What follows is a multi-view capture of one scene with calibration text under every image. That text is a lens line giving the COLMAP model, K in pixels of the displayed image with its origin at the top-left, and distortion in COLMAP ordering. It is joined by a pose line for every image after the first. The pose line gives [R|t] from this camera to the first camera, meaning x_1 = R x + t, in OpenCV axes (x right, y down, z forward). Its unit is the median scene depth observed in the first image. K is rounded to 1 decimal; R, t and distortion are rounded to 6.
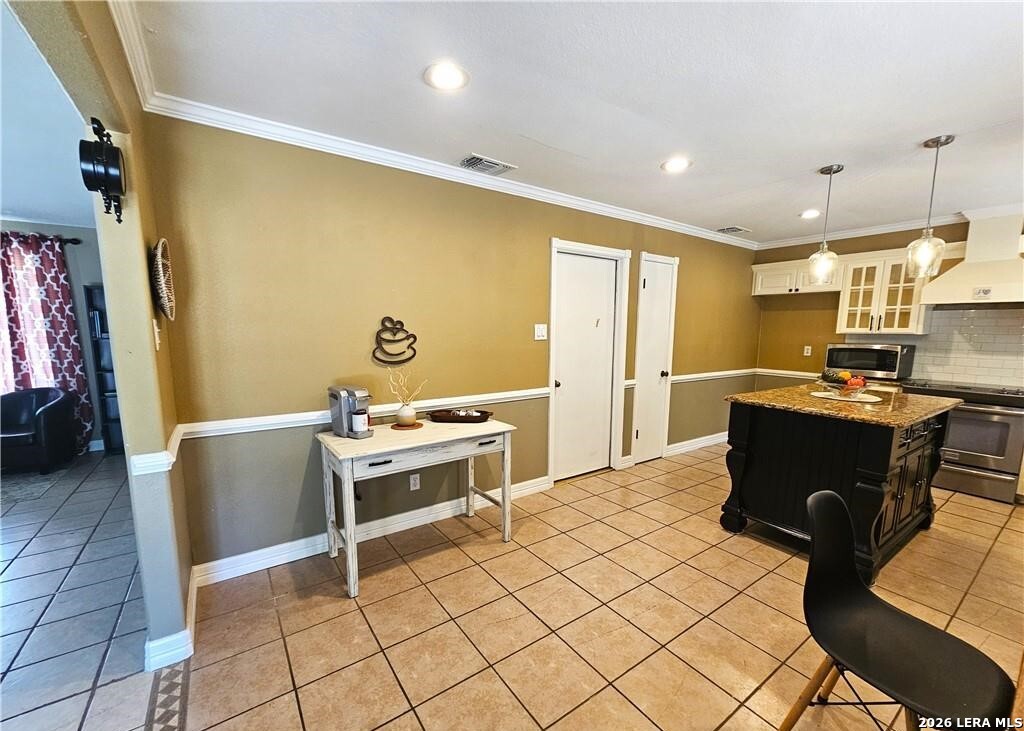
lens RADIAL K [[421.3, 0, 513.7], [0, 421.3, 383.7], [0, 0, 1]] dist [0.002613, 0.001953]
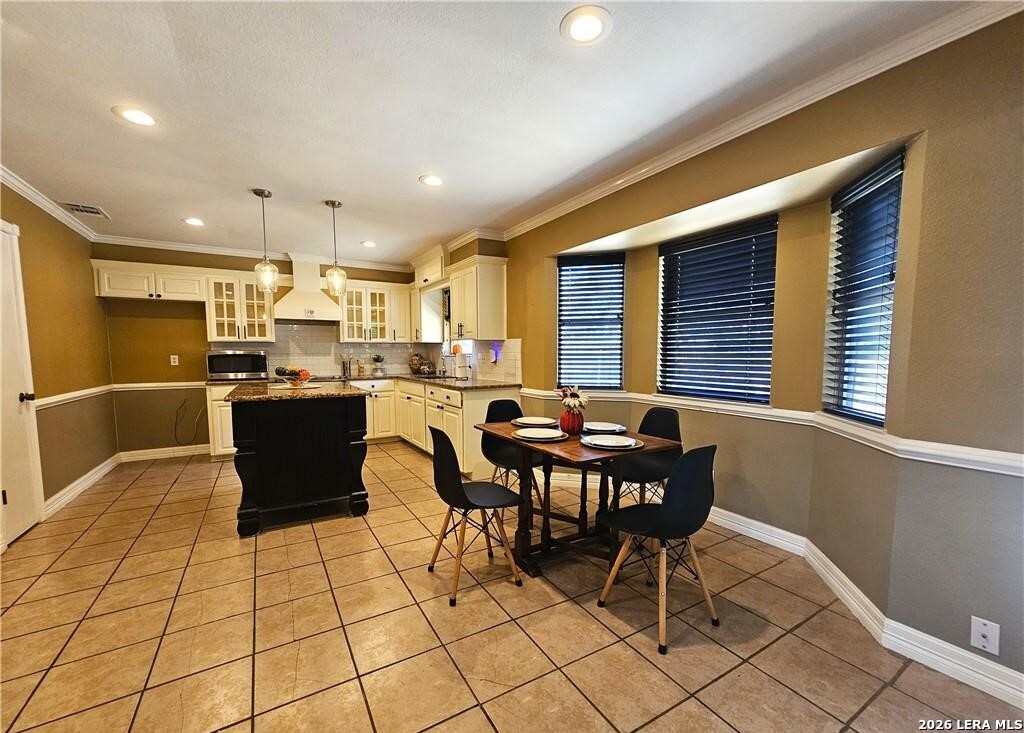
lens RADIAL K [[421.3, 0, 508.2], [0, 421.3, 384.2], [0, 0, 1]] dist [0.002613, 0.001953]
pose [[0.087647, -0.086270, 0.992409, -0.239015], [0.135580, 0.988006, 0.073913, 0.010085], [-0.986882, 0.128072, 0.098292, 0.181513]]
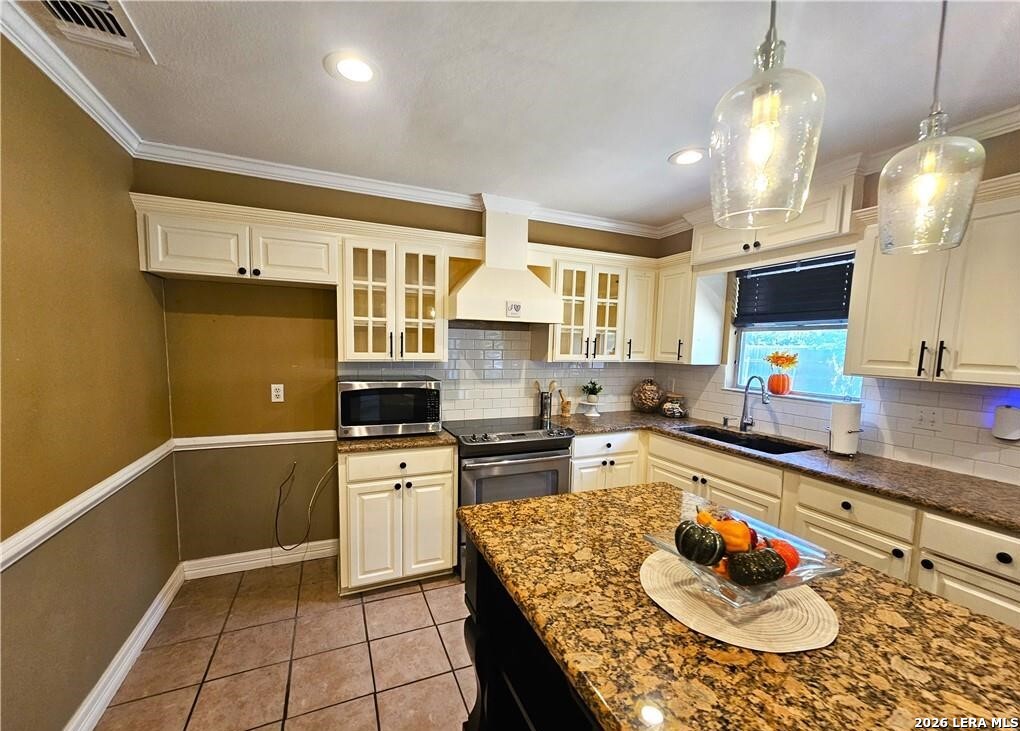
lens RADIAL K [[419.6, 0, 507.9], [0, 419.6, 384.7], [0, 0, 1]] dist [0.002613, 0.001953]
pose [[0.211752, -0.099643, 0.972231, 0.291896], [0.110258, 0.990874, 0.077539, -0.114918], [-0.971084, 0.090777, 0.220806, 0.708944]]
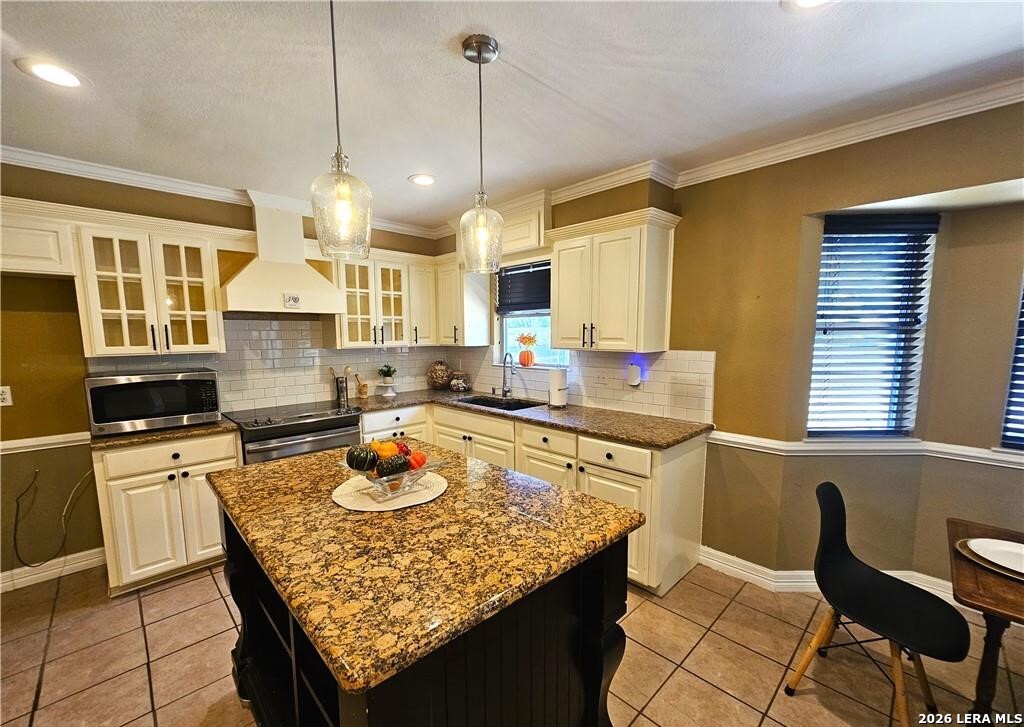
lens RADIAL K [[421.3, 0, 508.1], [0, 421.3, 384.0], [0, 0, 1]] dist [0.002613, 0.001953]
pose [[-0.143841, -0.128551, 0.981216, 0.181225], [0.136497, 0.979472, 0.148332, -0.099391], [-0.980142, 0.155269, -0.123341, 0.592026]]
